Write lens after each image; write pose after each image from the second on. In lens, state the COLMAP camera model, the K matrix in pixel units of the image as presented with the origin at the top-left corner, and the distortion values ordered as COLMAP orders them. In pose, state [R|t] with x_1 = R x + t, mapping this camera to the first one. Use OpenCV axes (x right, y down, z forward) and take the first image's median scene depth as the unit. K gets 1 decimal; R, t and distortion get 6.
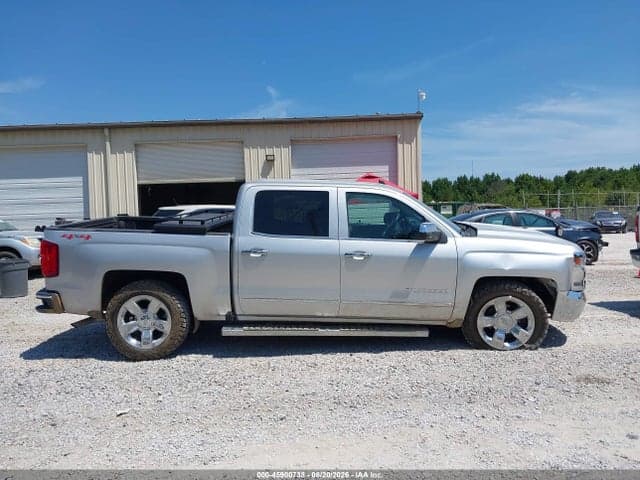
lens RADIAL K [[512.4, 0, 320.0], [0, 512.4, 240.0], [0, 0, 1]] dist [0.003150, 0.009890]
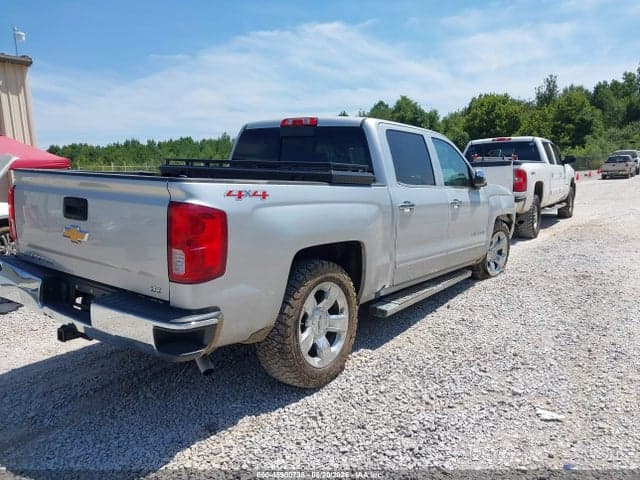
lens RADIAL K [[512.4, 0, 320.0], [0, 512.4, 240.0], [0, 0, 1]] dist [0.003150, 0.009890]
pose [[0.557170, -0.104756, 0.823765, -0.856039], [0.068777, 0.994424, 0.079940, 0.002875], [-0.827546, 0.012115, 0.561268, 0.638734]]
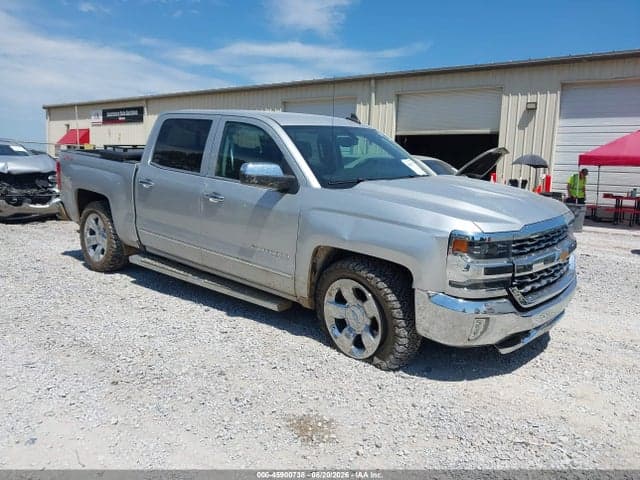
lens RADIAL K [[497.1, 0, 318.8], [0, 497.1, 251.3], [0, 0, 1]] dist [0.041108, -0.000621]
pose [[0.771347, 0.168988, -0.613570, 0.702895], [-0.103556, 0.984581, 0.140986, -0.015350], [0.627934, -0.045210, 0.776953, 0.449674]]
